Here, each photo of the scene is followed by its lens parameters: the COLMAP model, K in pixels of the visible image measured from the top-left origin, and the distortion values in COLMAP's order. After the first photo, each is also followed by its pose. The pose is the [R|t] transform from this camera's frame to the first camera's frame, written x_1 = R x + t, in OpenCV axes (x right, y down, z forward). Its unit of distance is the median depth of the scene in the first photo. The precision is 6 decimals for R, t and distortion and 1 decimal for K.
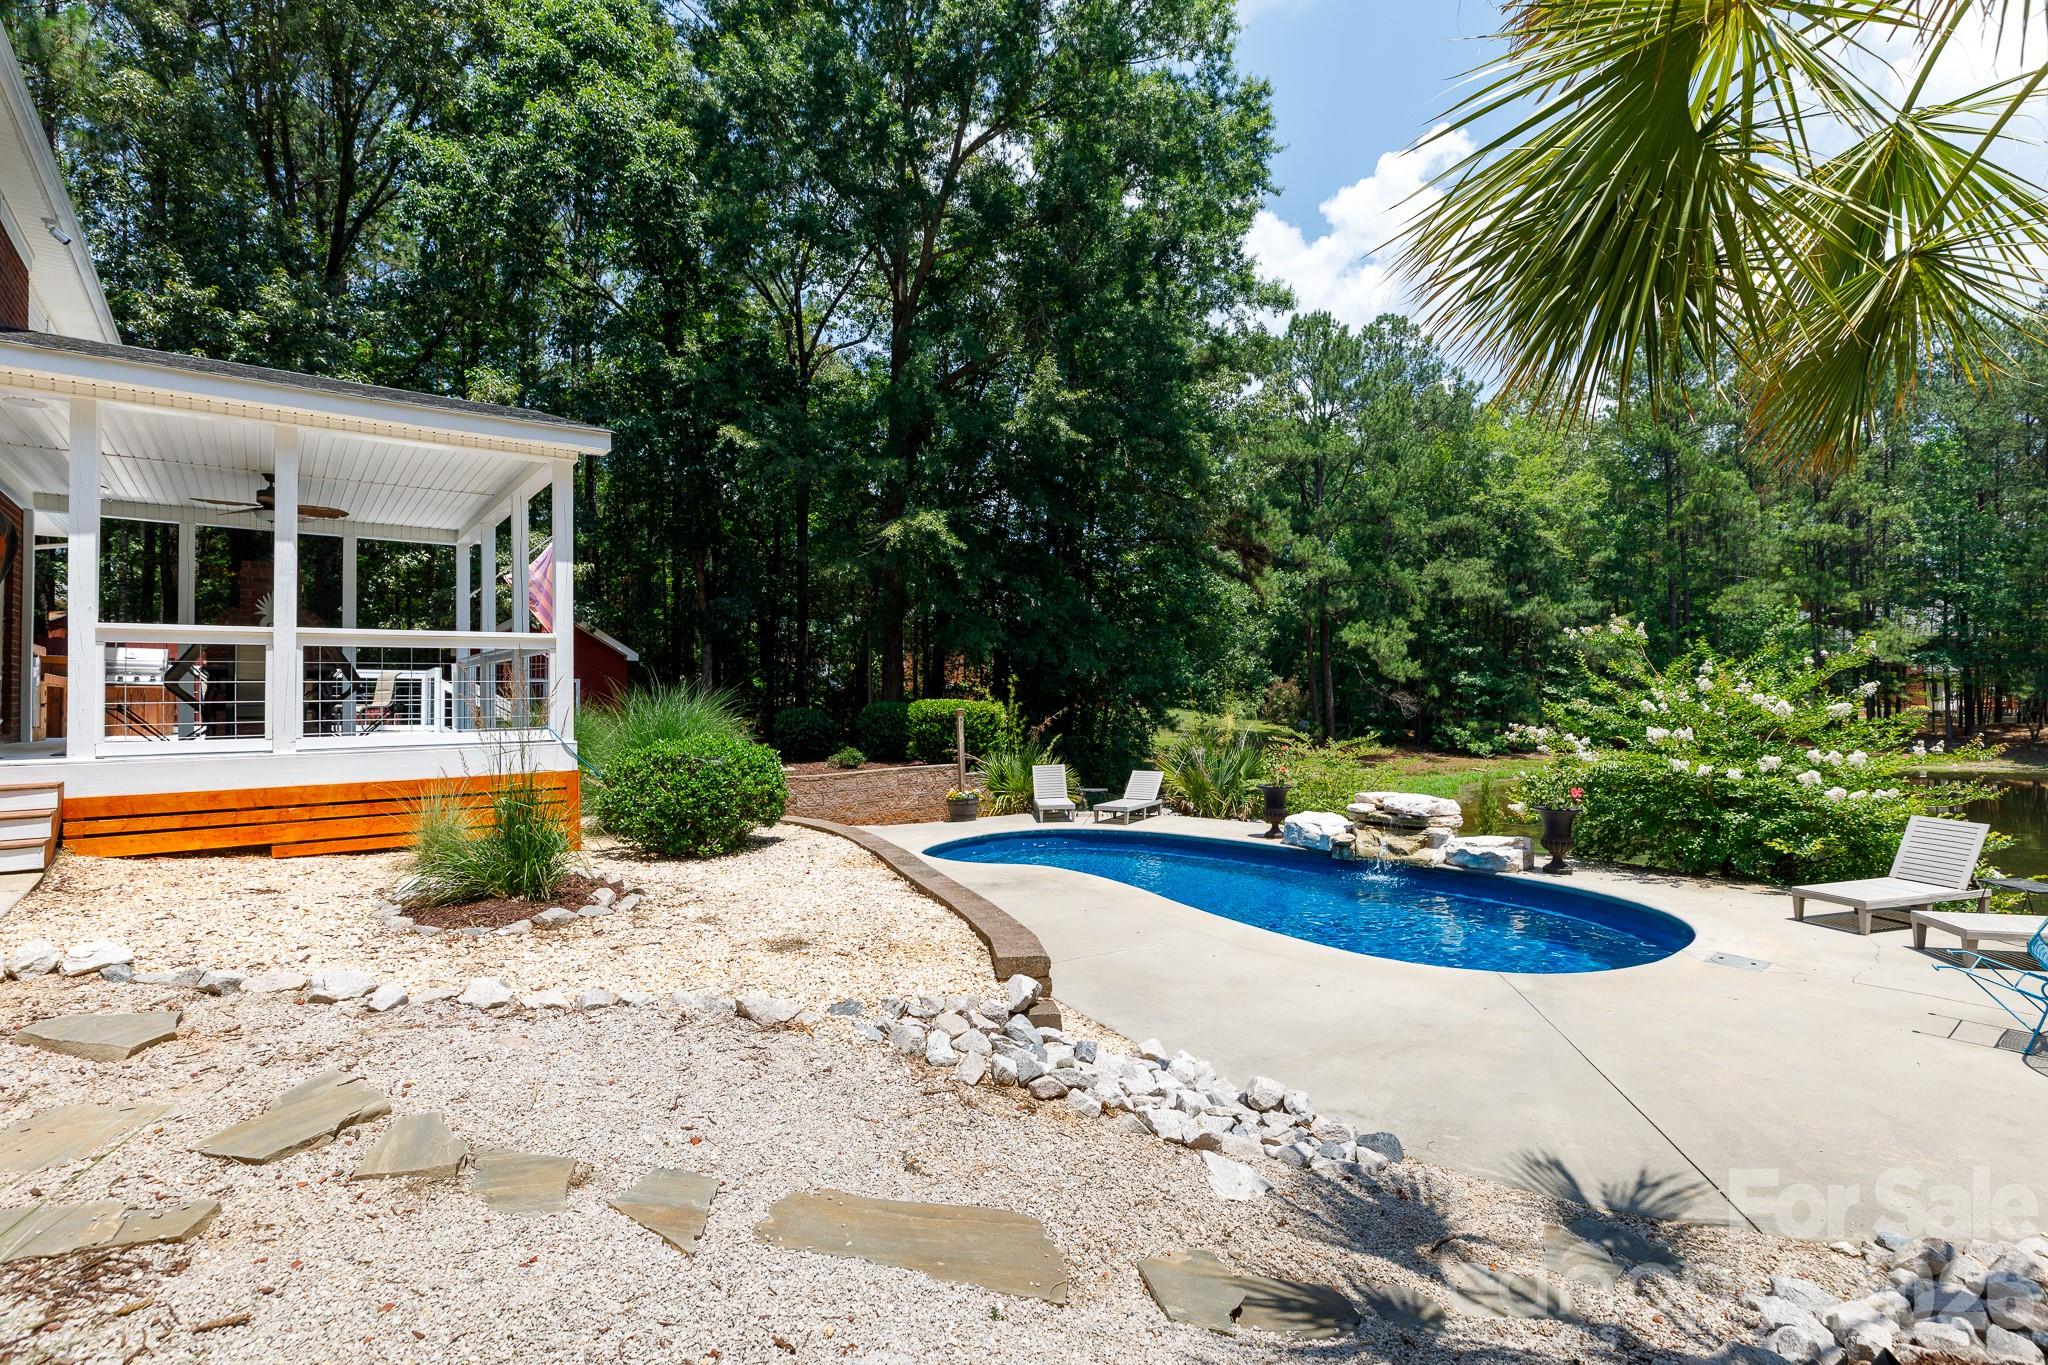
lens RADIAL K [[960.8, 0, 1024.0], [0, 960.8, 682.5], [0, 0, 1]] dist [-0.002239, -0.000448]
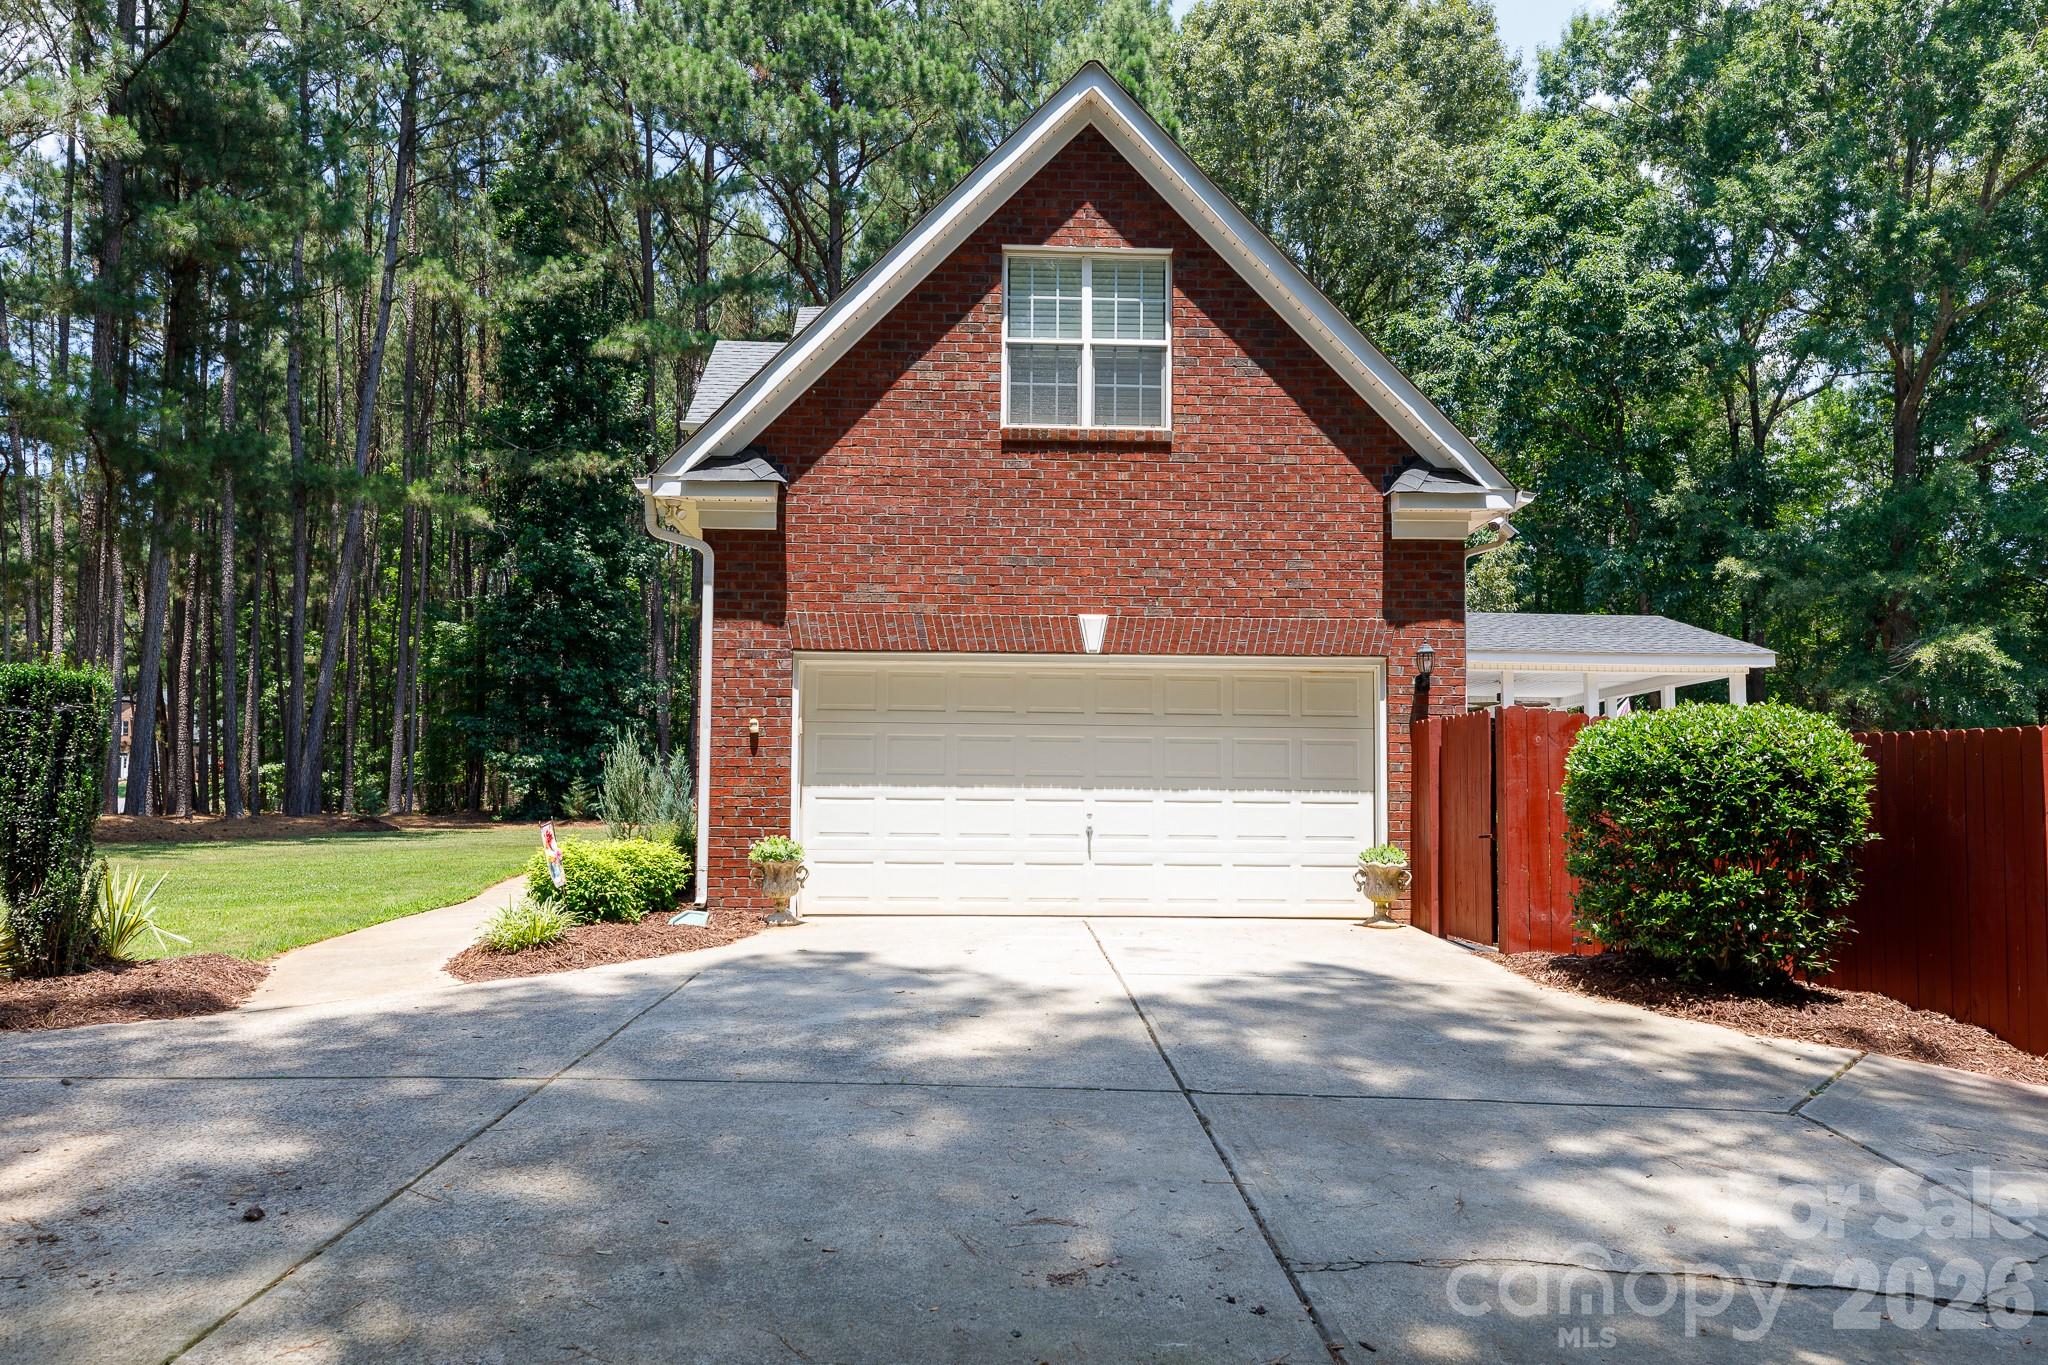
lens RADIAL K [[1426.7, 0, 1022.2], [0, 1426.7, 736.5], [0, 0, 1]] dist [0.004829, 0.002074]
pose [[0.820797, -0.018827, -0.570910, -0.027317], [-0.003728, 0.999259, -0.038312, -0.009858], [0.571208, 0.033574, 0.820118, -0.254304]]
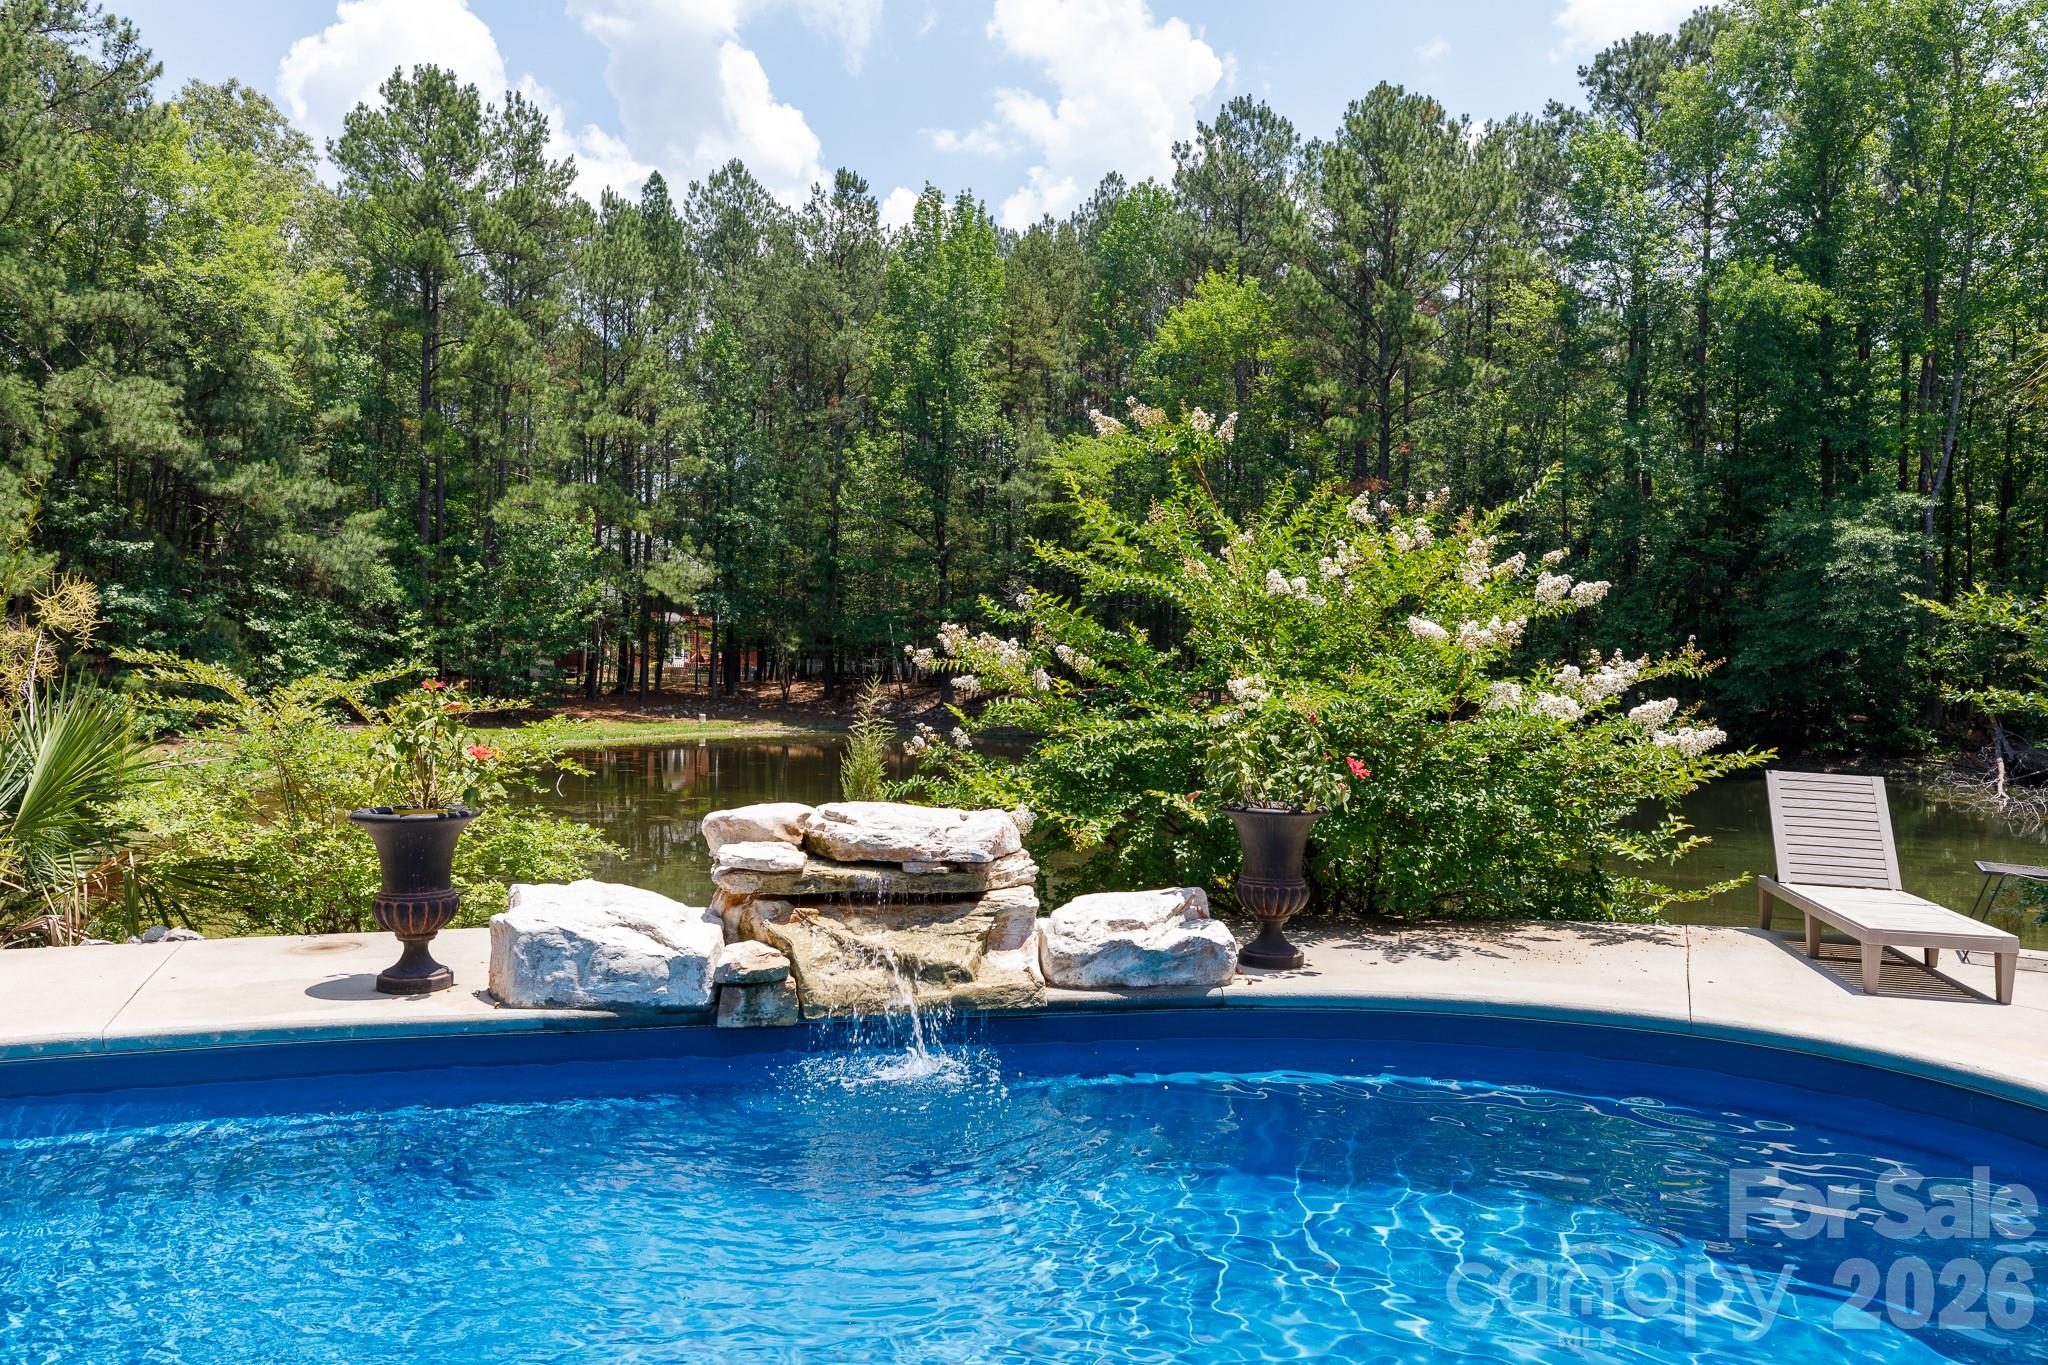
lens RADIAL K [[1455.8, 0, 1023.9], [0, 1455.8, 664.6], [0, 0, 1]] dist [0.008138, -0.000836]
pose [[0.490053, 0.009523, 0.871641, -0.009684], [-0.030392, 0.999519, 0.006167, 0.014059], [-0.871163, -0.029513, 0.490107, 0.161763]]
